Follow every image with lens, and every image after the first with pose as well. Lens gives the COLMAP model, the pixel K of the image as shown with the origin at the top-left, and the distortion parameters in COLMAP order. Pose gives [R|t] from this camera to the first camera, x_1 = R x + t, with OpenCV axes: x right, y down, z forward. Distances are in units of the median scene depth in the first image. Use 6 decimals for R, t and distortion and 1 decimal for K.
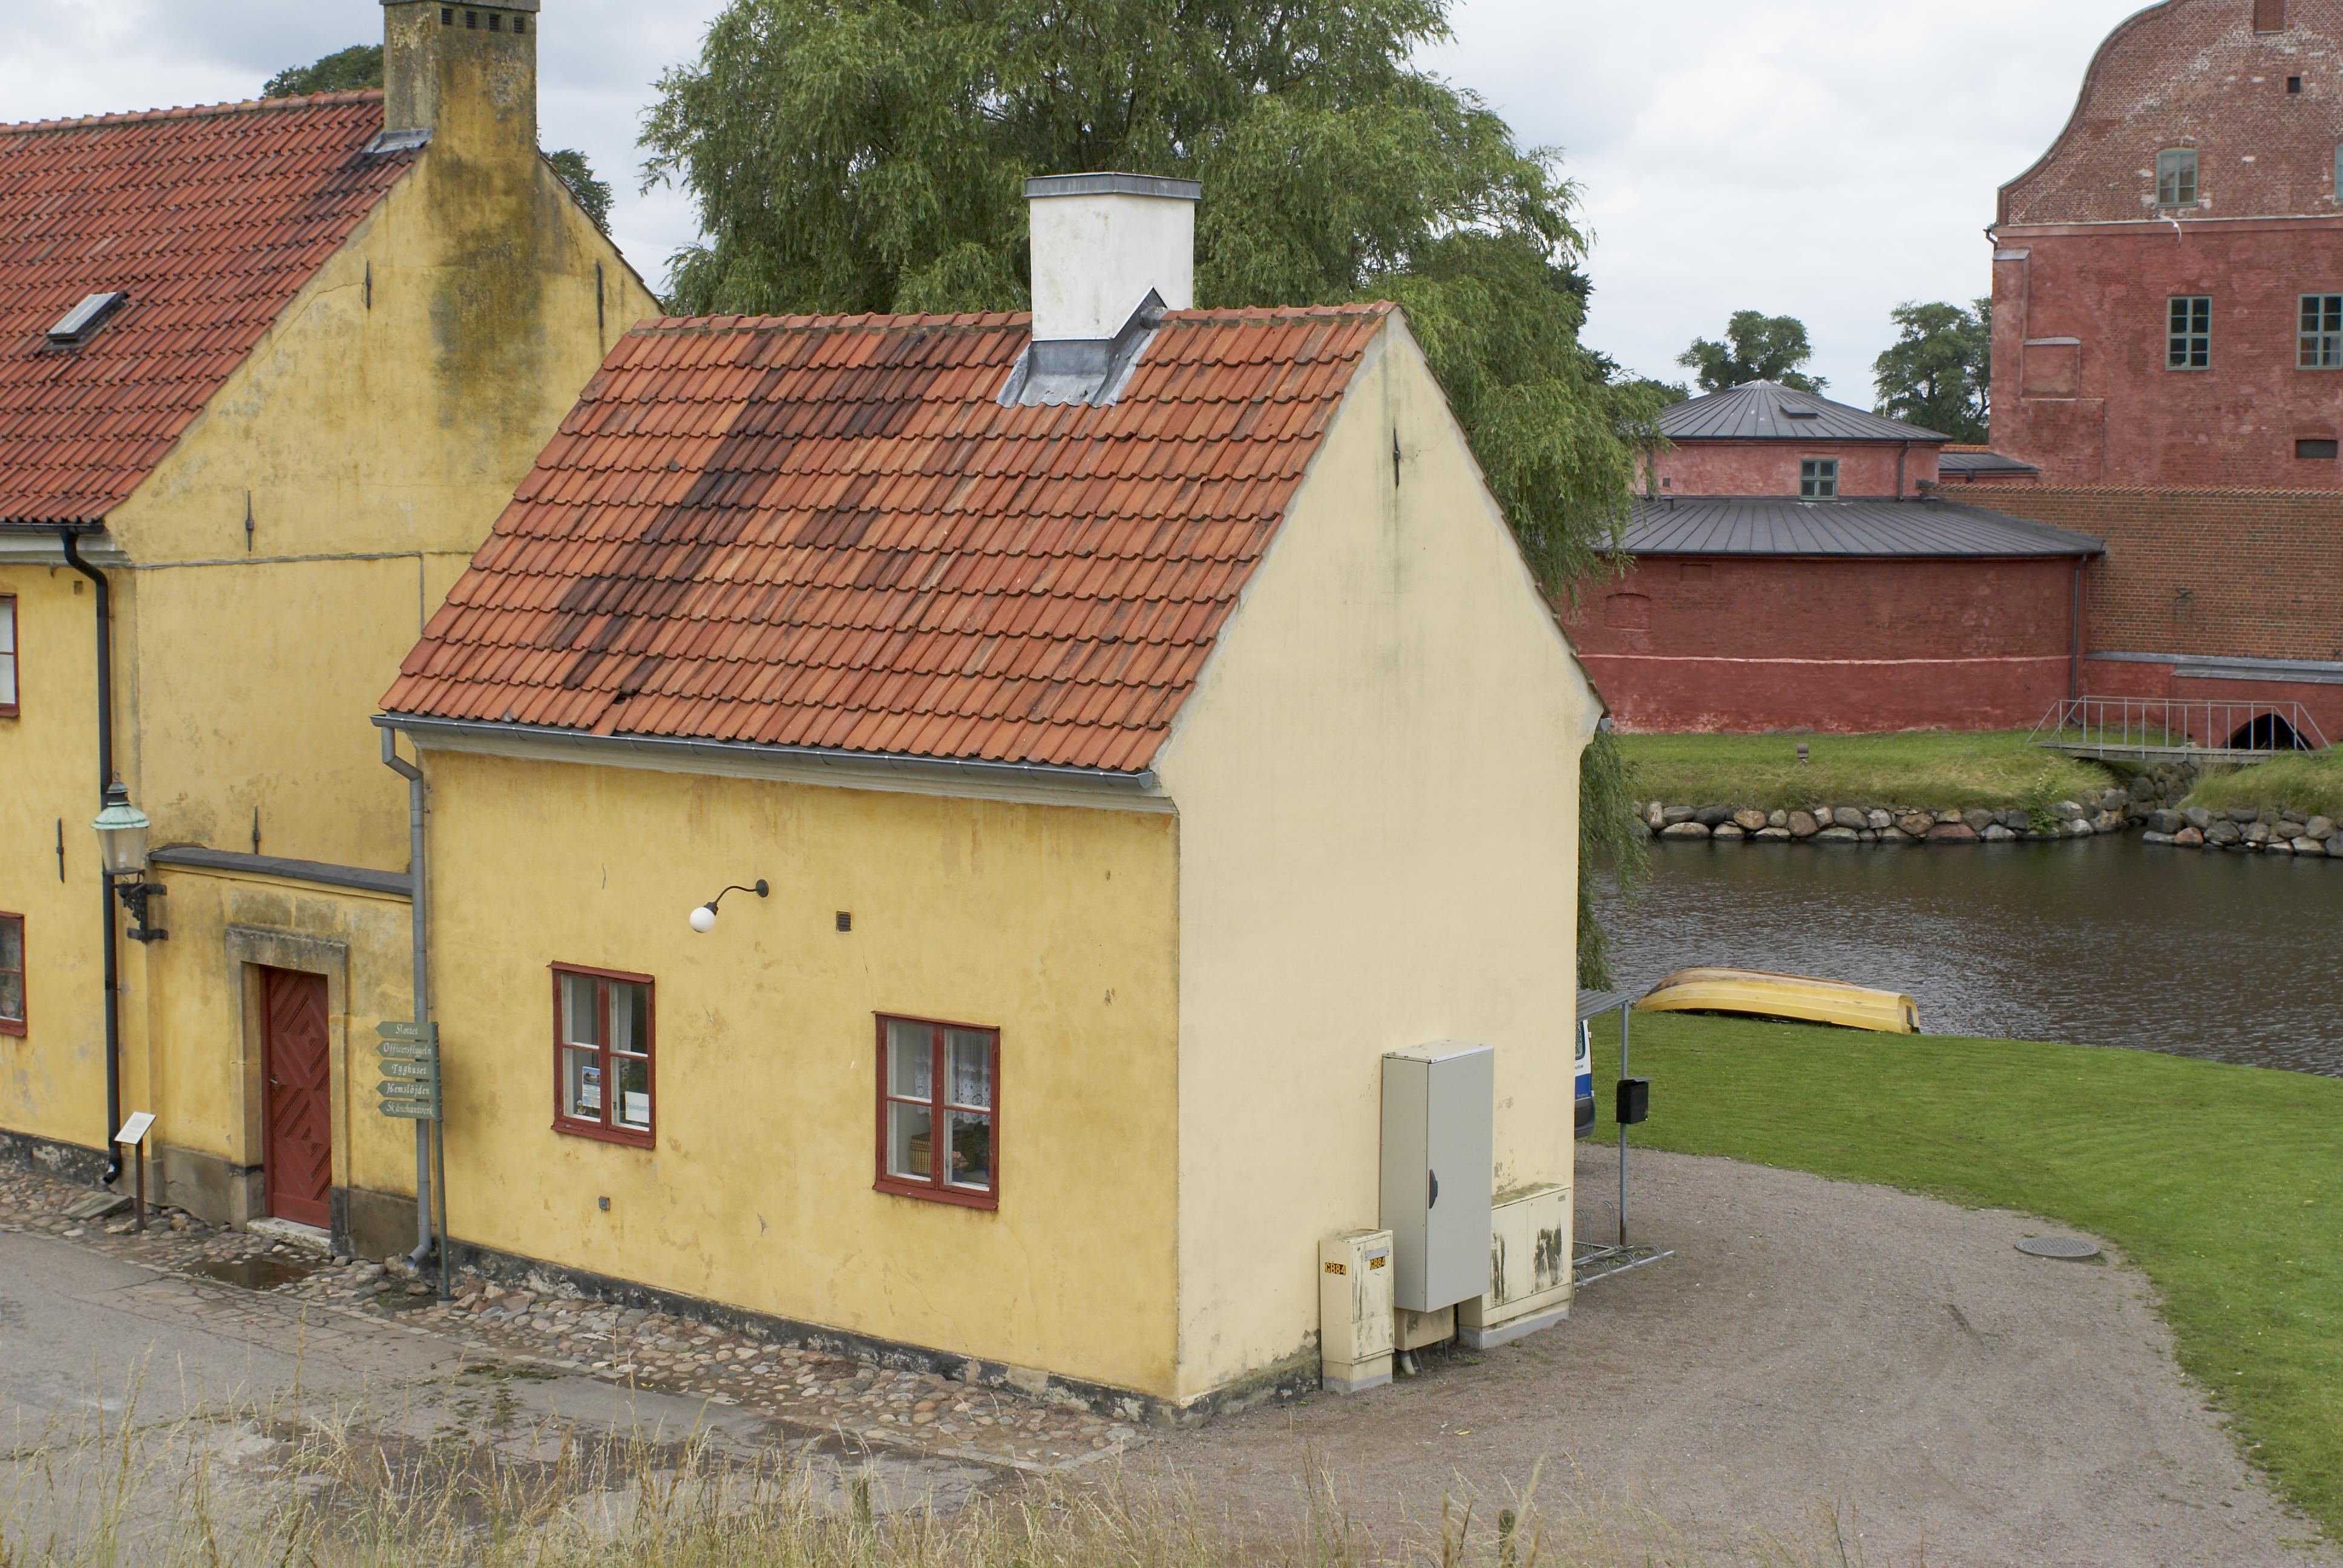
lens RADIAL K [[3609.7, 0, 1170.8], [0, 3609.7, 812.0], [0, 0, 1]] dist [-0.089104, 0.053563]
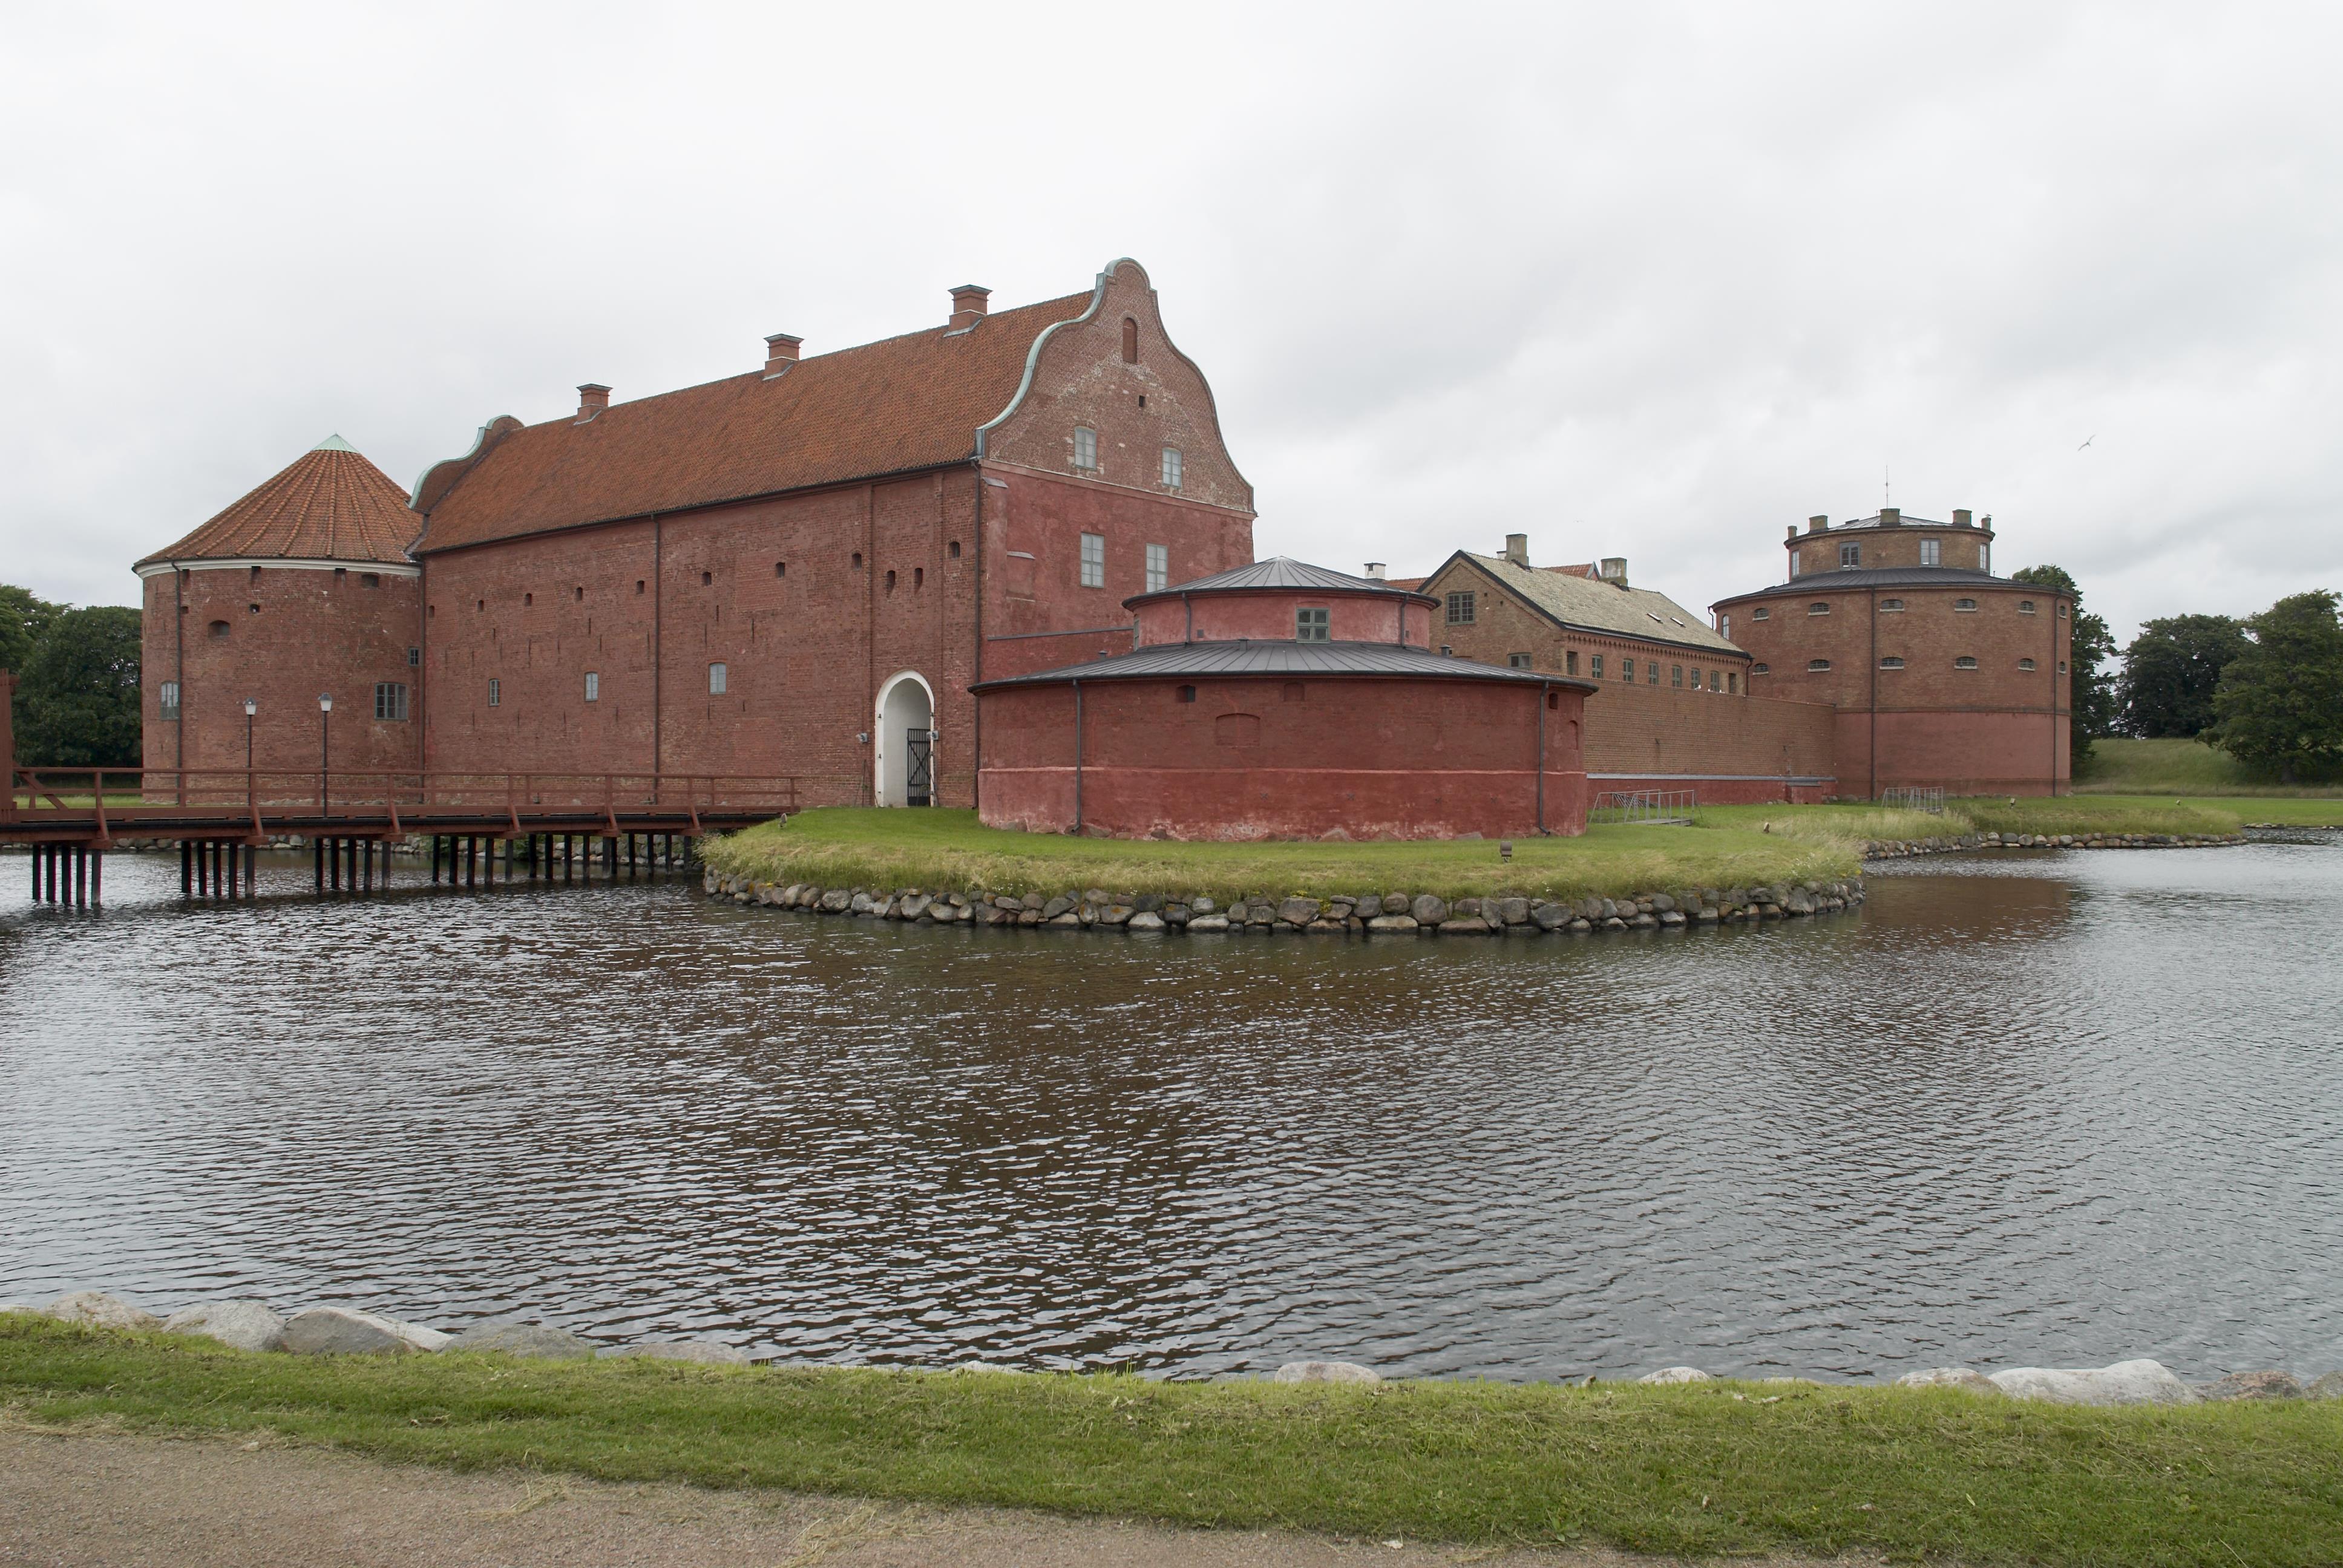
lens RADIAL K [[1737.4, 0, 1185.4], [0, 1737.4, 790.6], [0, 0, 1]] dist [-0.080701, 0.051948]
pose [[-0.011777, -0.010050, 0.999880, -1.054062], [0.099059, 0.995019, 0.011168, -0.130815], [-0.995012, 0.099179, -0.010723, 2.634507]]
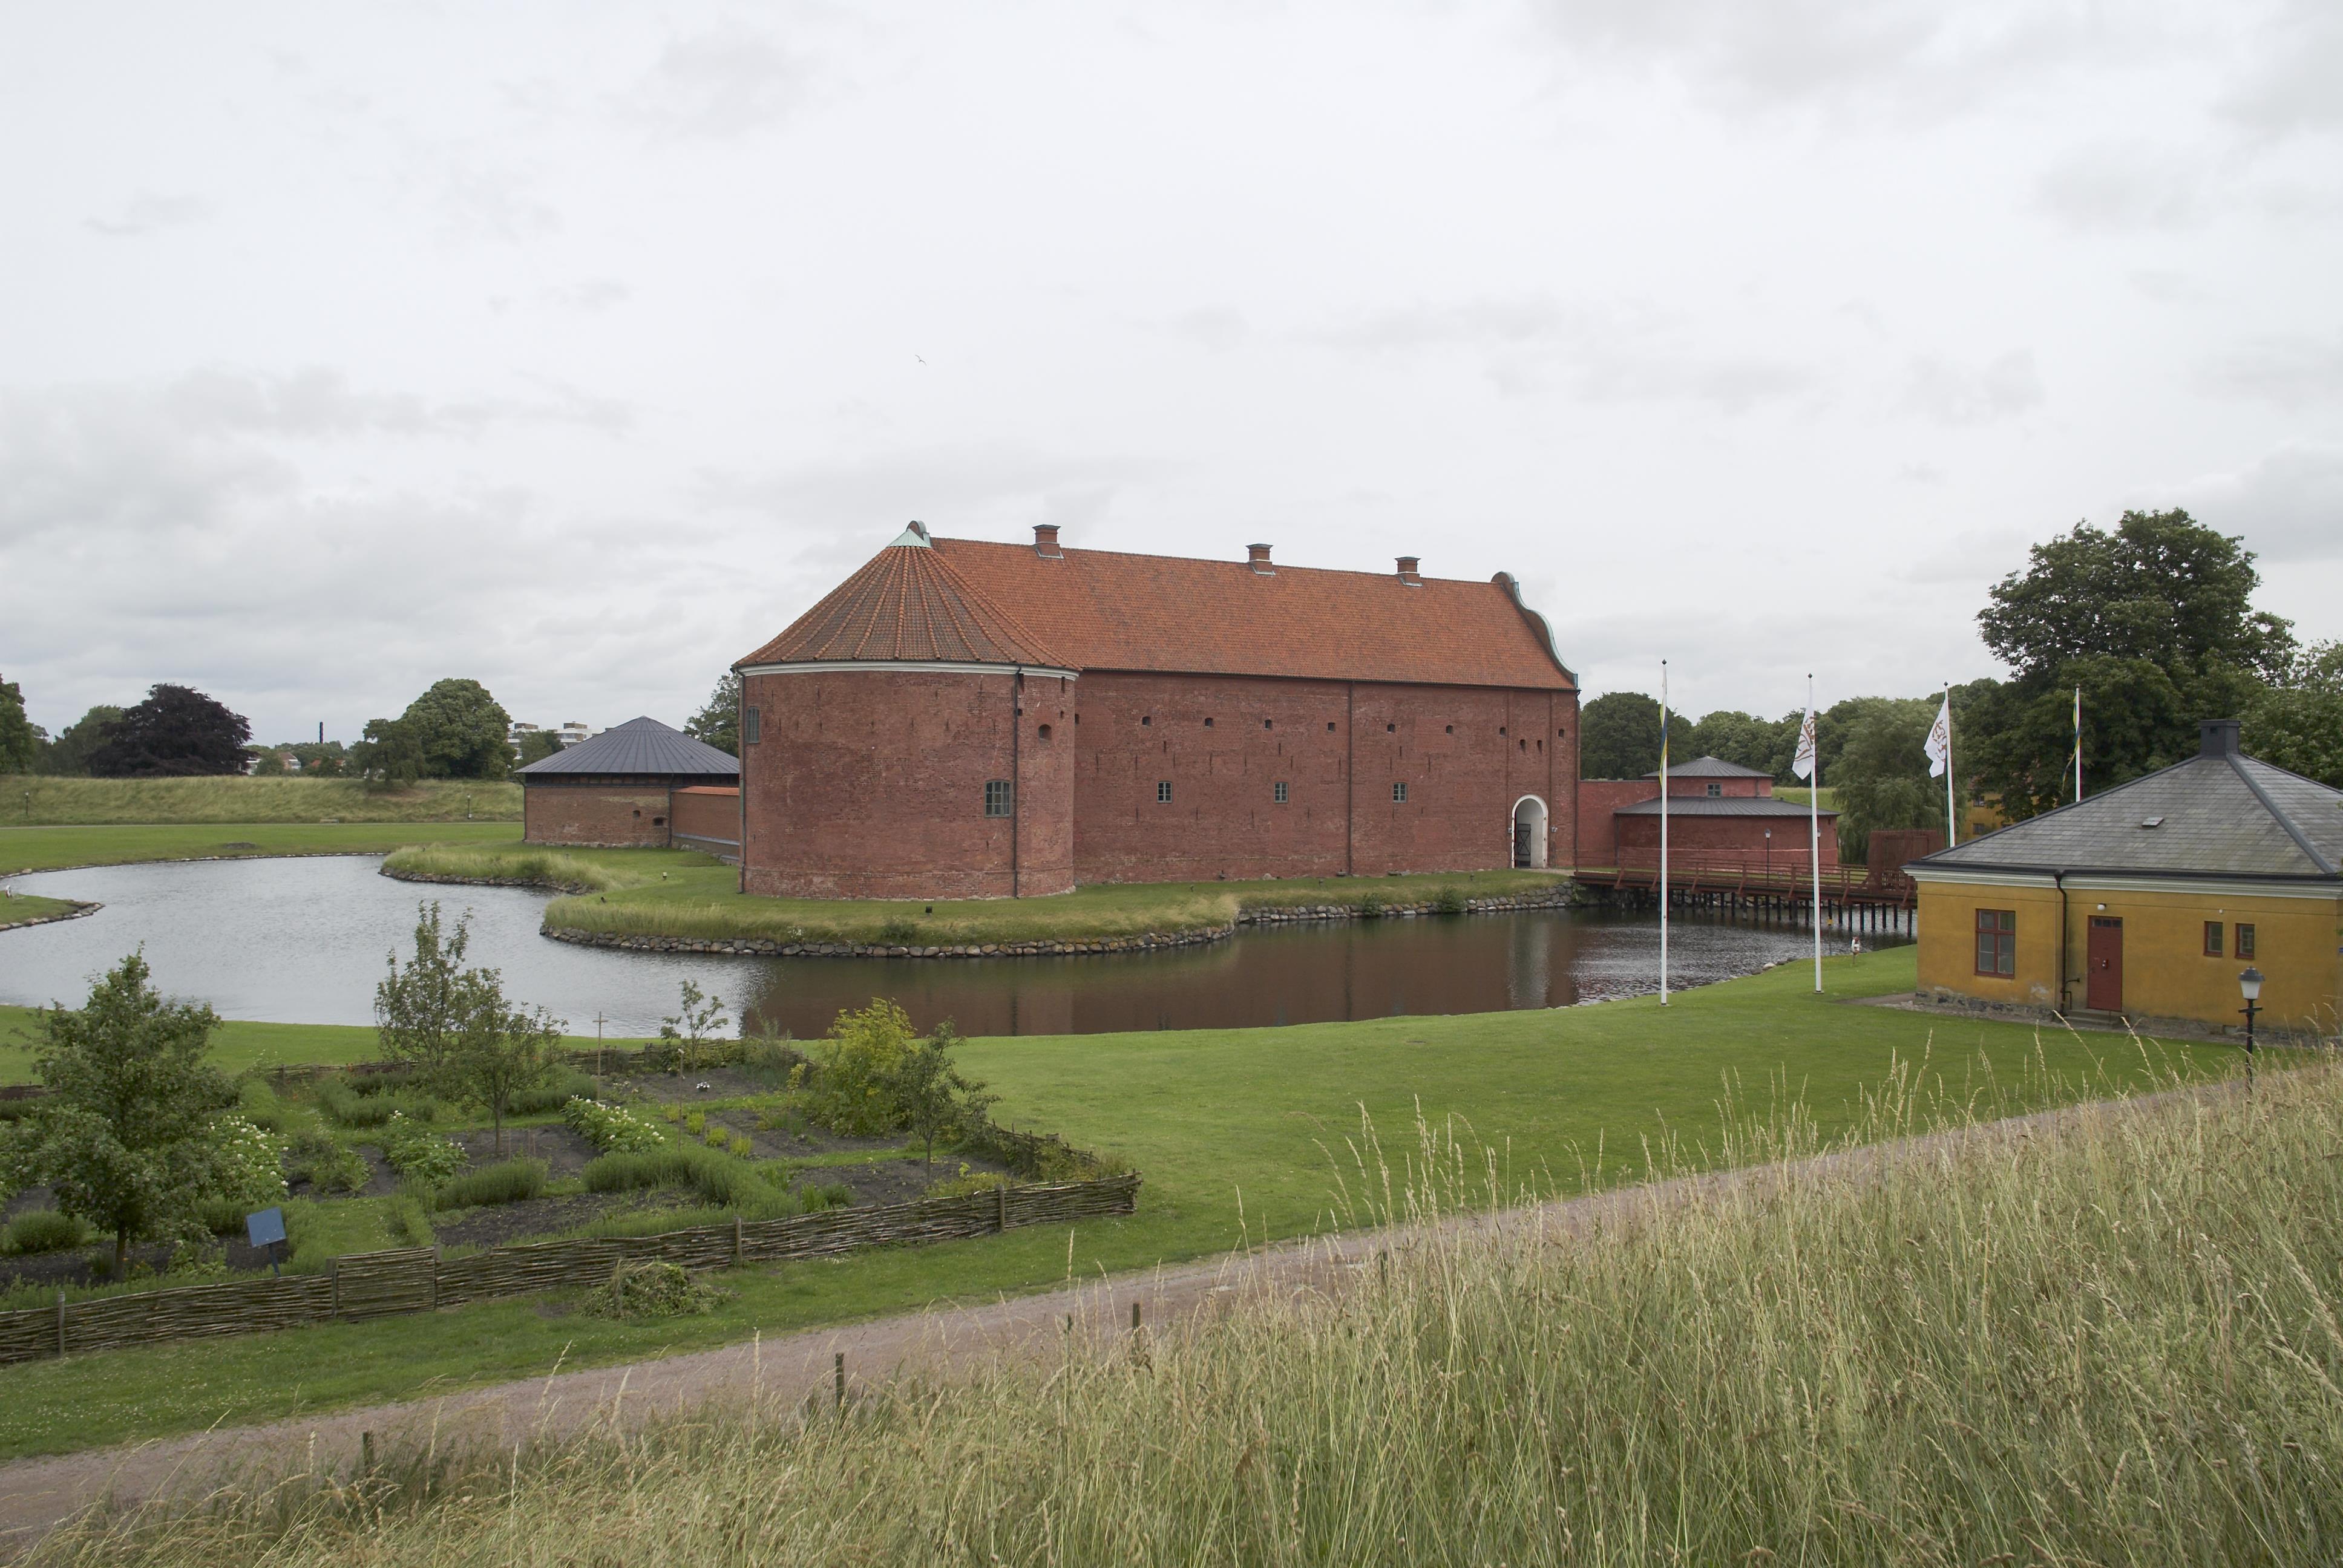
lens RADIAL K [[1737.4, 0, 1185.4], [0, 1737.4, 790.6], [0, 0, 1]] dist [-0.080701, 0.051948]
pose [[-0.937450, -0.011559, 0.347929, 0.186500], [0.025335, 0.994533, 0.101305, -0.617016], [-0.347197, 0.103783, -0.932032, 6.168670]]
